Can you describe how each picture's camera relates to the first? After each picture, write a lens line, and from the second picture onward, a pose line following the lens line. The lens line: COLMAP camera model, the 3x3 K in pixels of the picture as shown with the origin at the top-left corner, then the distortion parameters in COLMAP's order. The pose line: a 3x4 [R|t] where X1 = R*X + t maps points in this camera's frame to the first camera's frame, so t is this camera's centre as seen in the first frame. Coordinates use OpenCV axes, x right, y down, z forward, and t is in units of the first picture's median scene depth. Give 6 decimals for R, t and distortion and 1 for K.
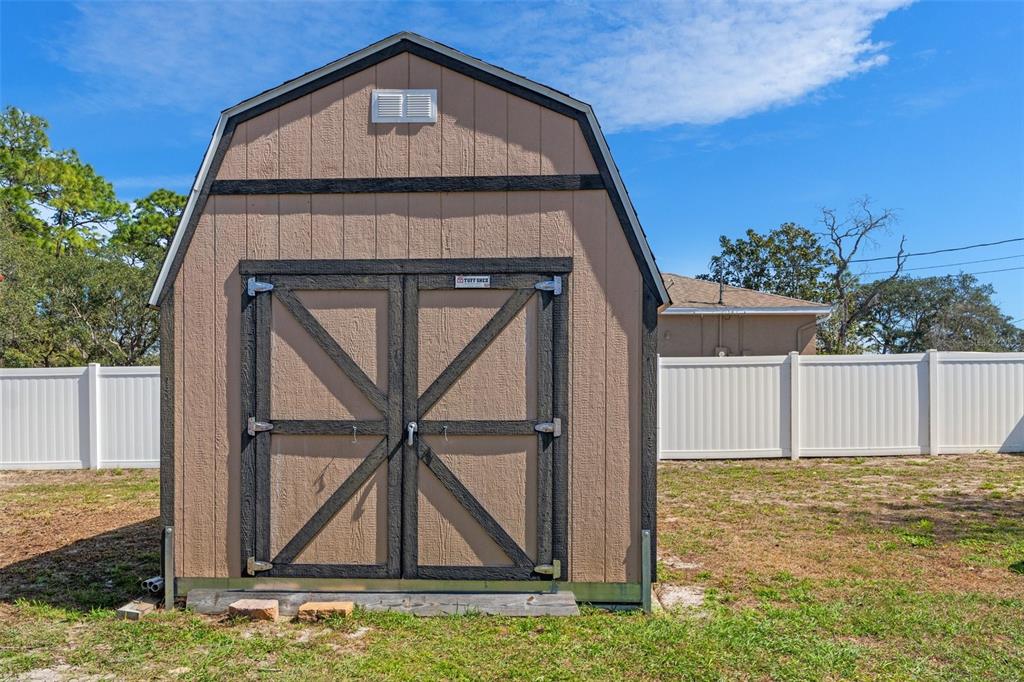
lens RADIAL K [[789.9, 0, 517.8], [0, 789.9, 403.2], [0, 0, 1]] dist [0.016268, 0.001313]
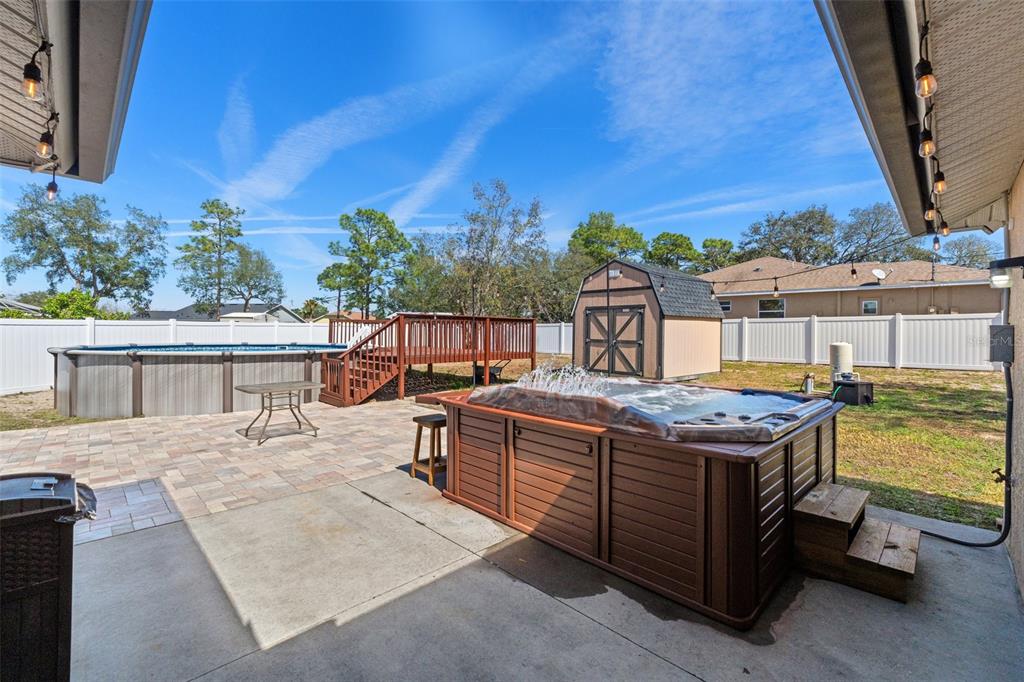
lens RADIAL K [[436.4, 0, 511.5], [0, 436.4, 334.1], [0, 0, 1]] dist [-0.001243, 0.000255]
pose [[0.701862, 0.014316, -0.712169, 1.284542], [-0.014382, 0.999879, 0.005925, -0.020404], [0.712167, 0.006084, 0.701983, -1.258467]]
